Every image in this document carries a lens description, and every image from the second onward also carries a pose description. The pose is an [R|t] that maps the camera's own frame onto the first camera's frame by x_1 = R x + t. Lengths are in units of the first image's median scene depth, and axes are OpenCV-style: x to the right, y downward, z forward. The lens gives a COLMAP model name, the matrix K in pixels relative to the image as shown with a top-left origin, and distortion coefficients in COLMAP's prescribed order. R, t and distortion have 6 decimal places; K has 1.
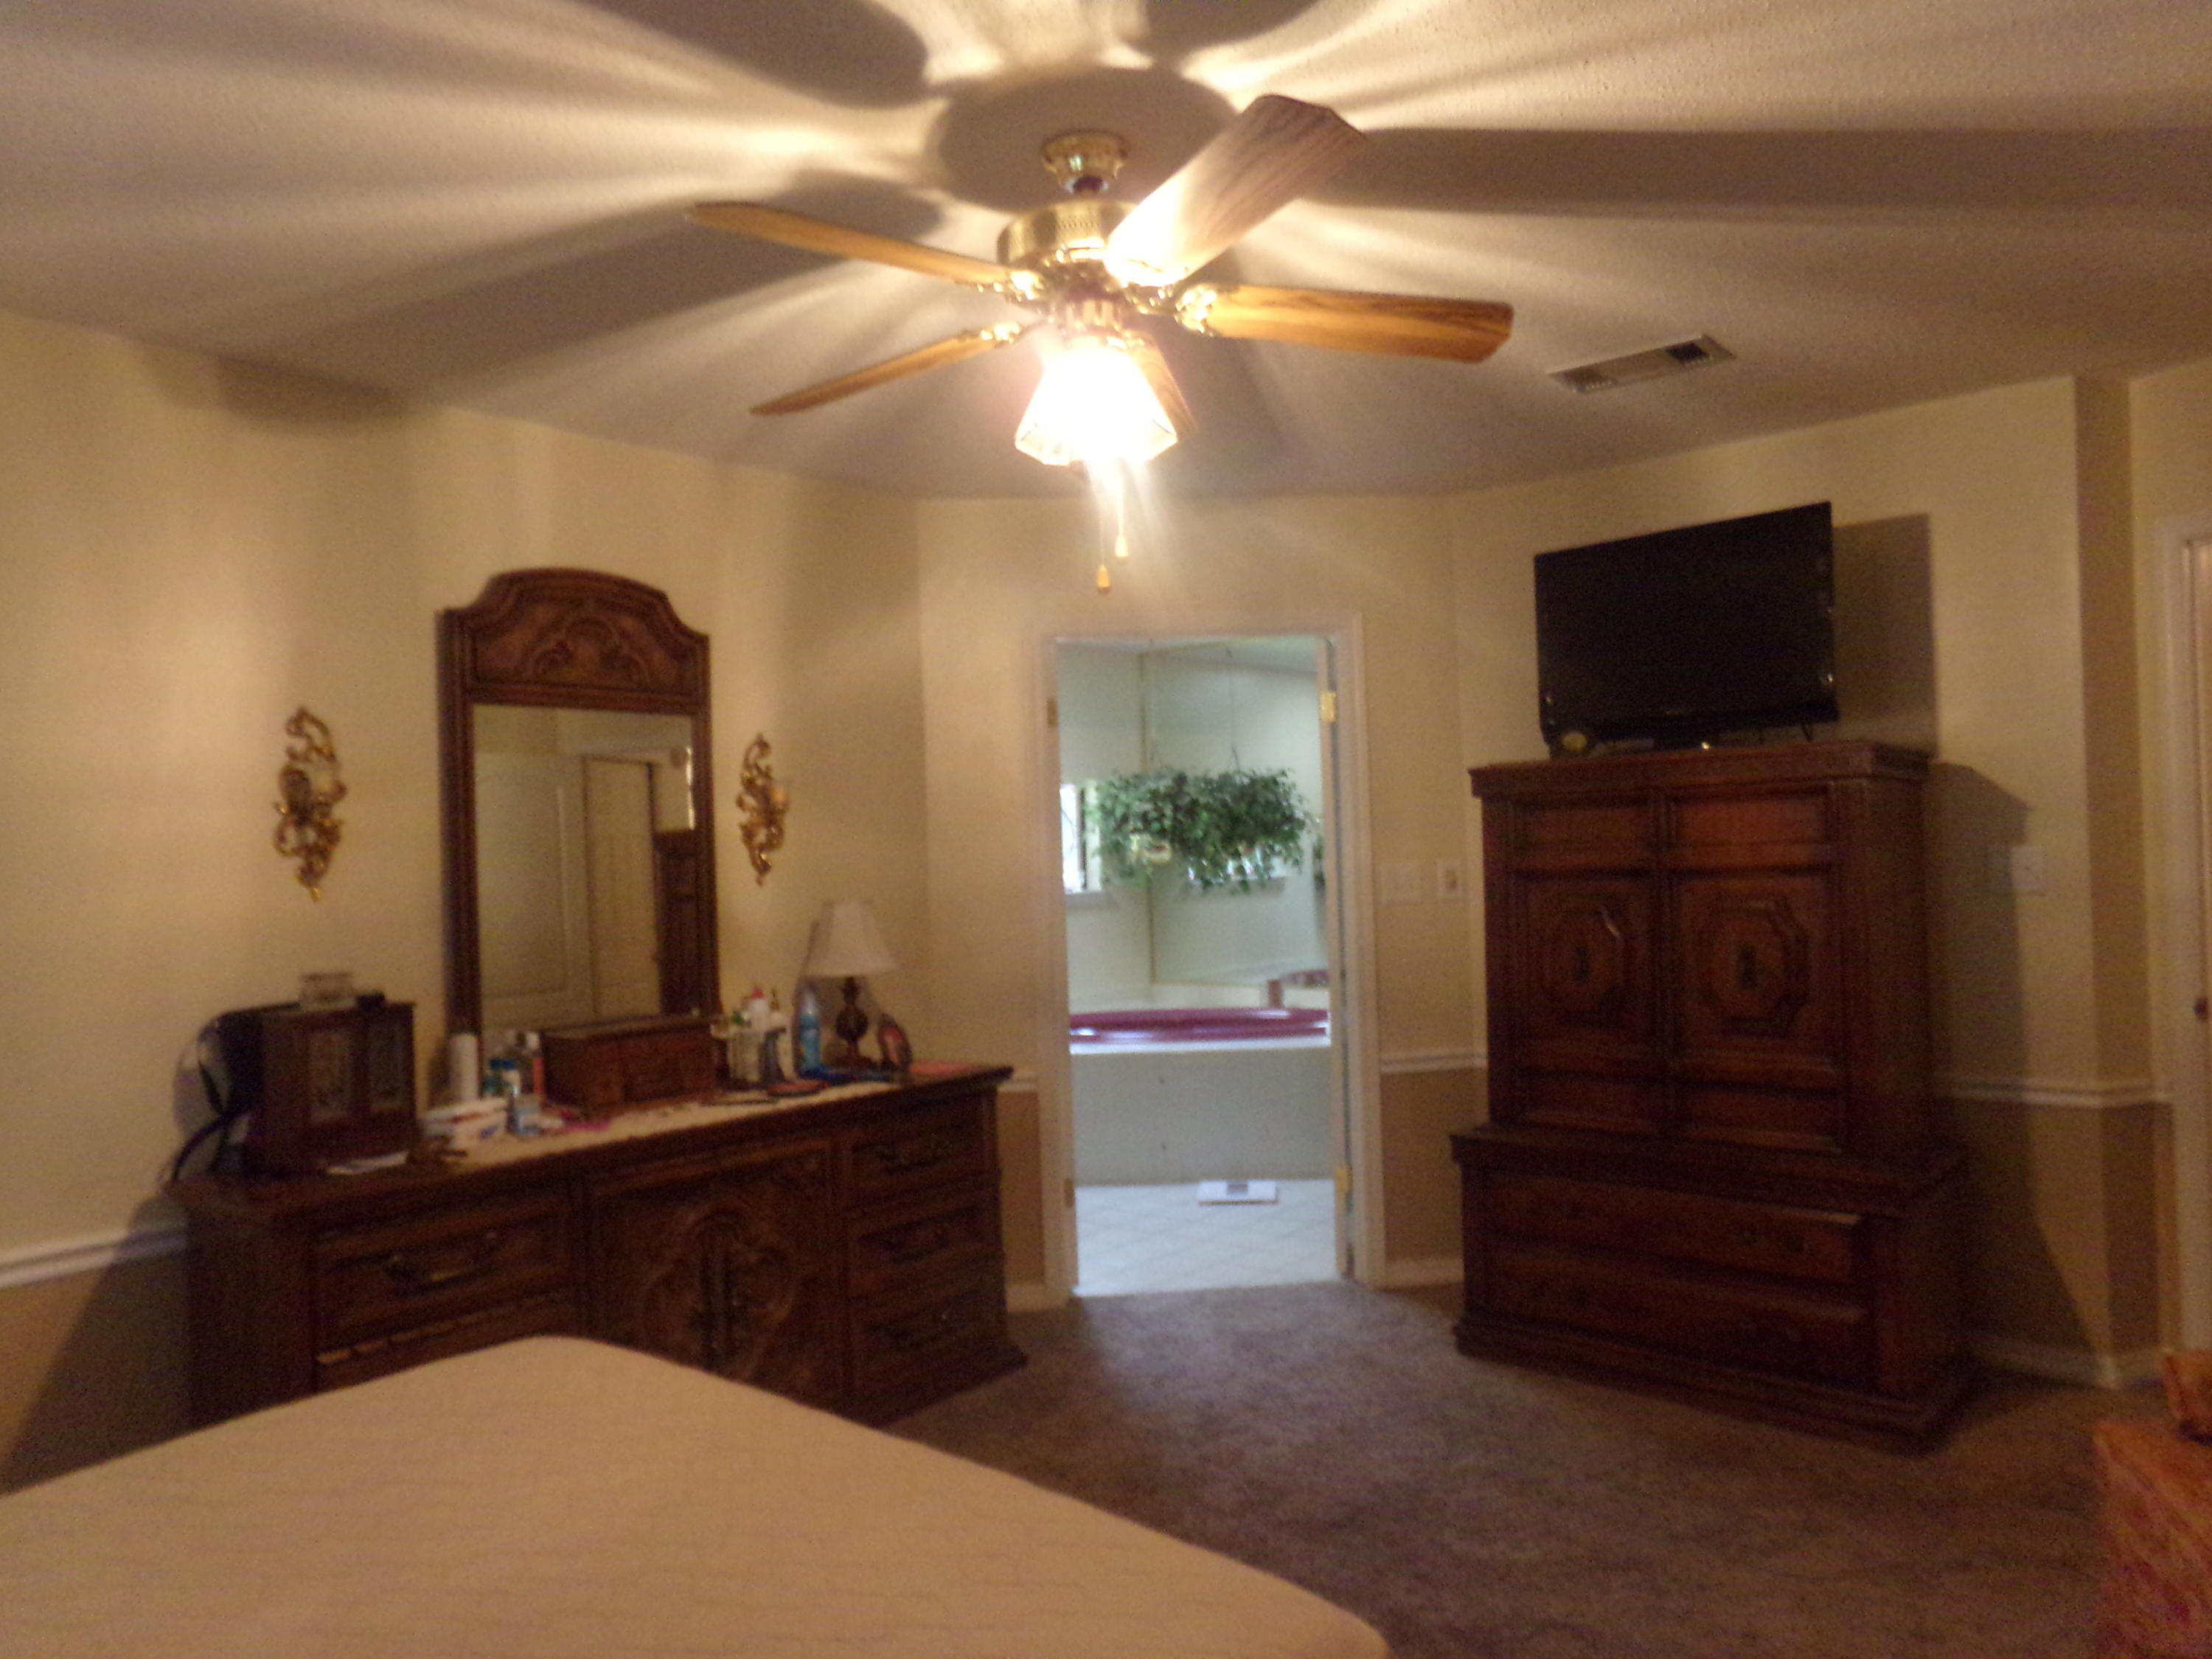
lens RADIAL K [[1482.7, 0, 1095.9], [0, 1482.7, 835.4], [0, 0, 1]] dist [-0.104053, 0.121835]
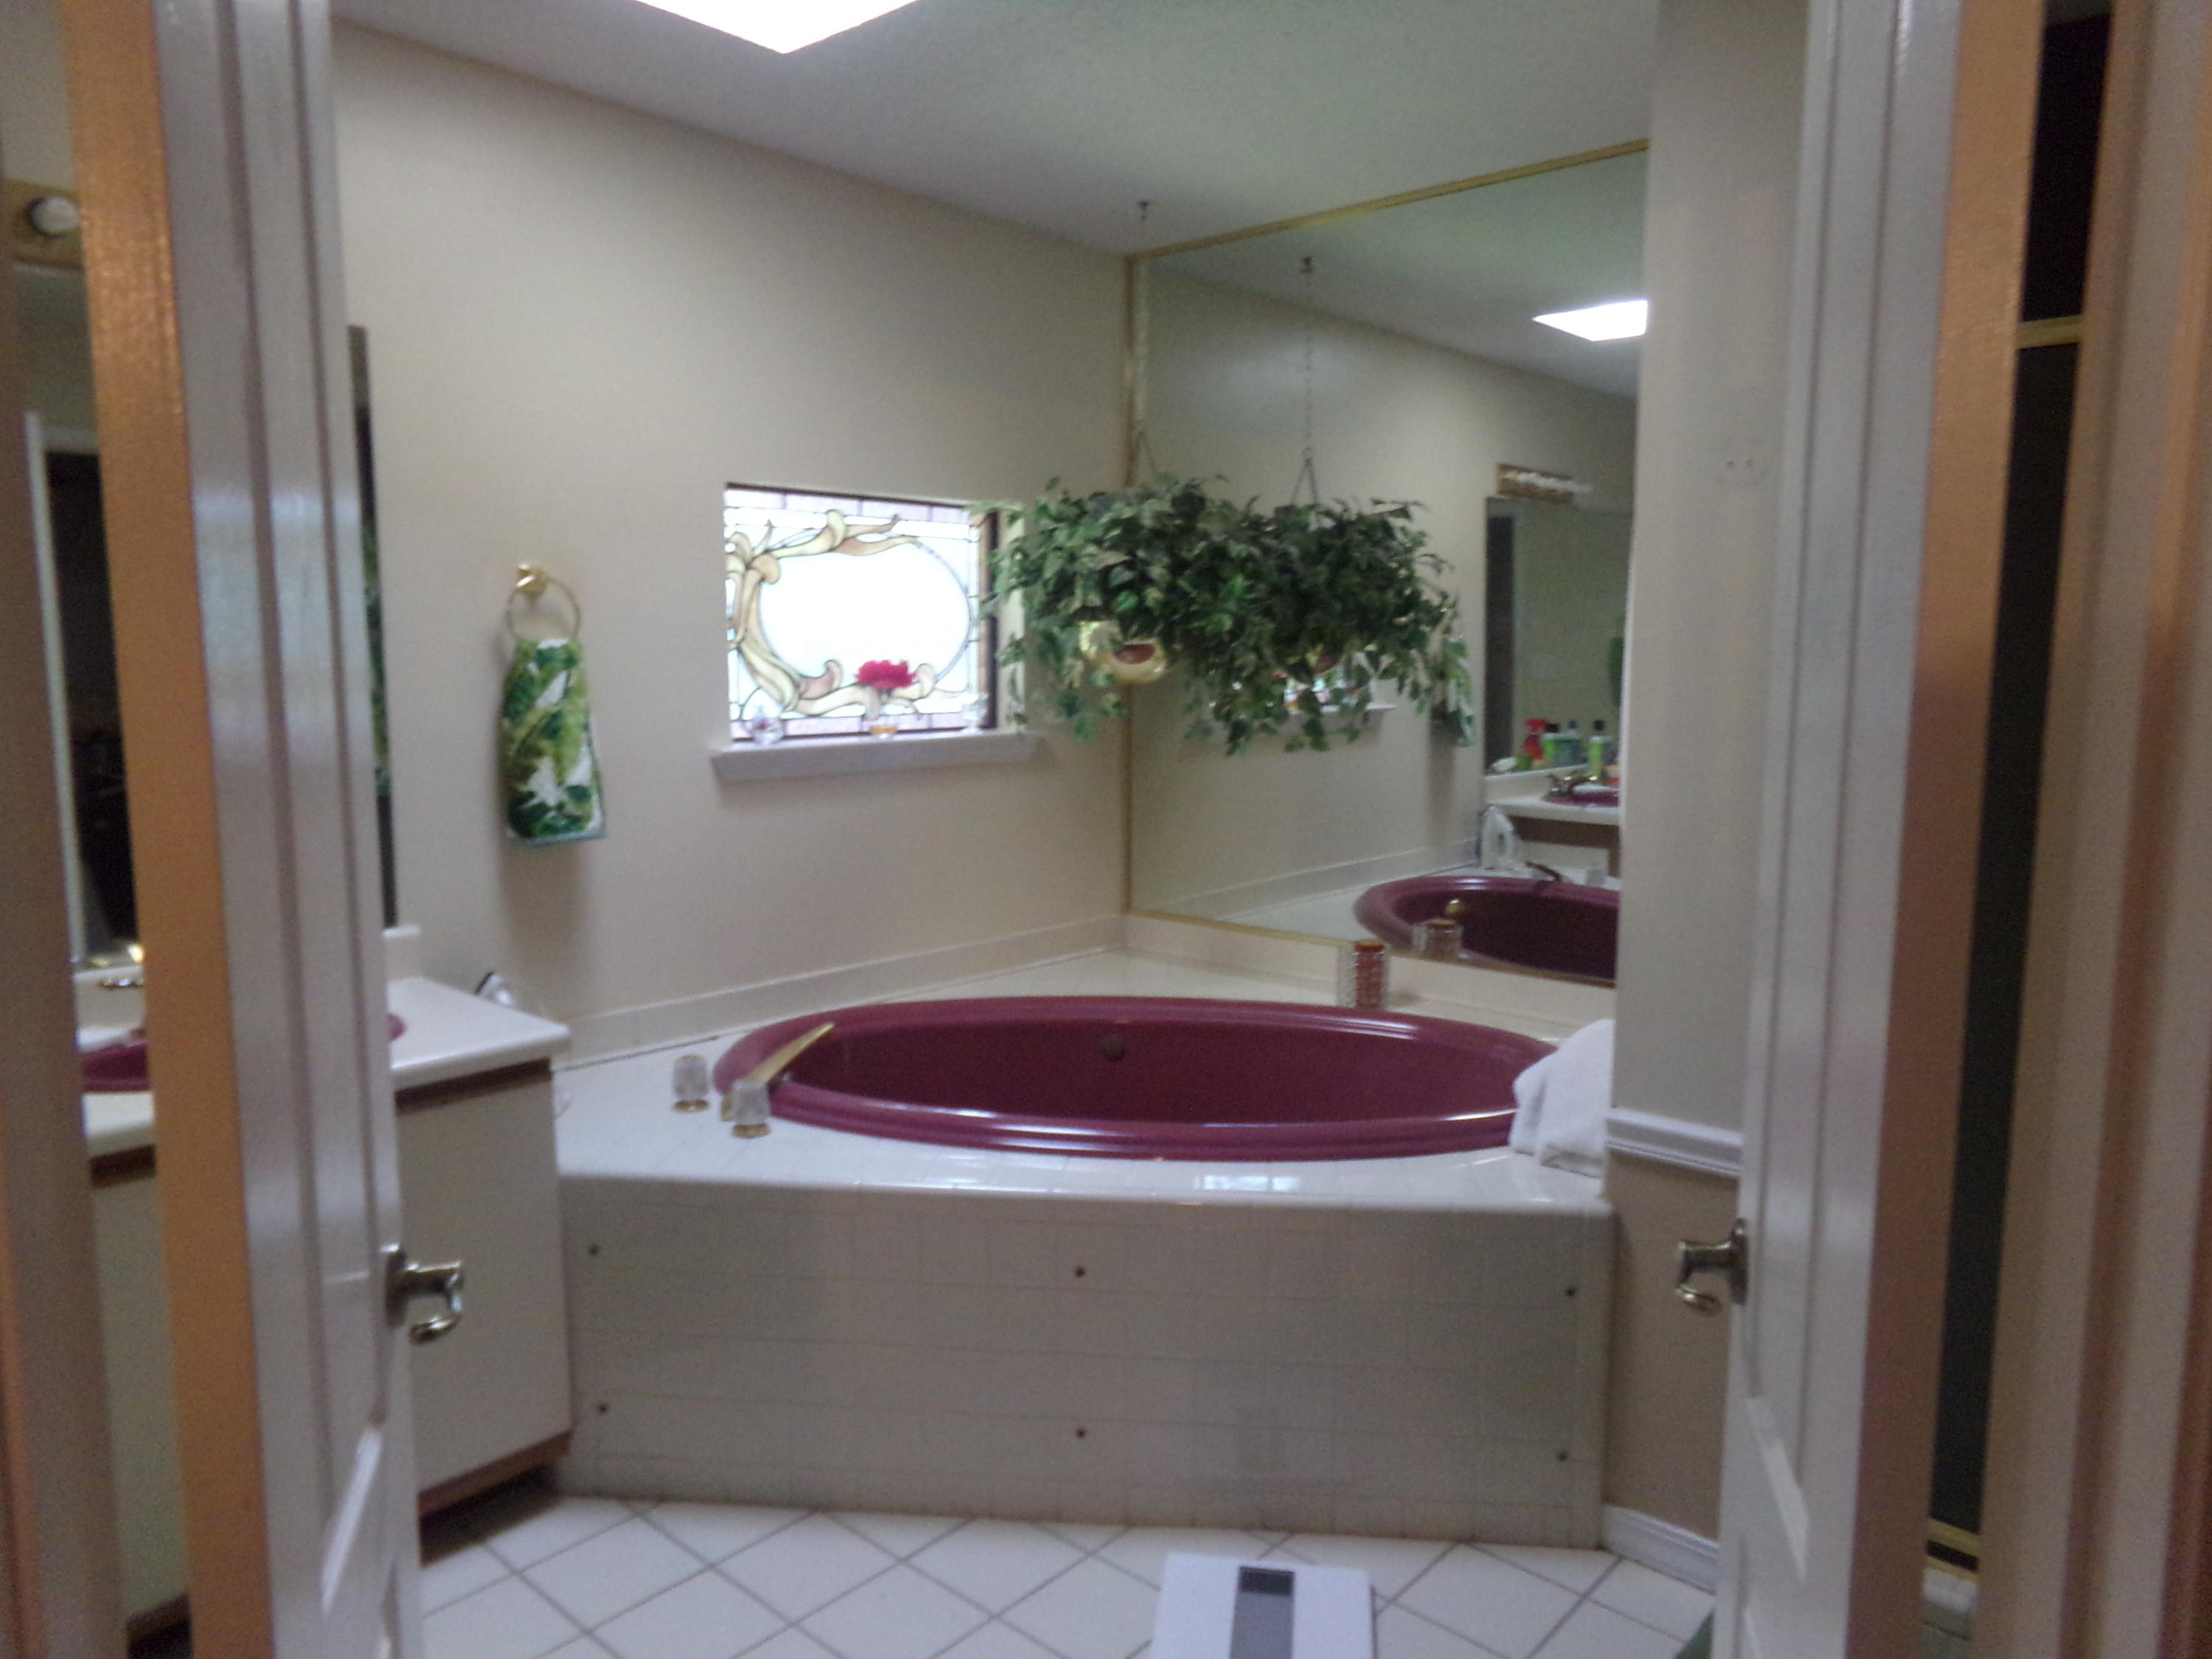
lens RADIAL K [[1482.7, 0, 1095.9], [0, 1482.7, 835.4], [0, 0, 1]] dist [-0.104053, 0.121835]
pose [[0.998665, 0.041364, -0.030942, 0.044961], [-0.036691, 0.989647, 0.138751, 0.001646], [0.036361, -0.137430, 0.989844, 0.520416]]
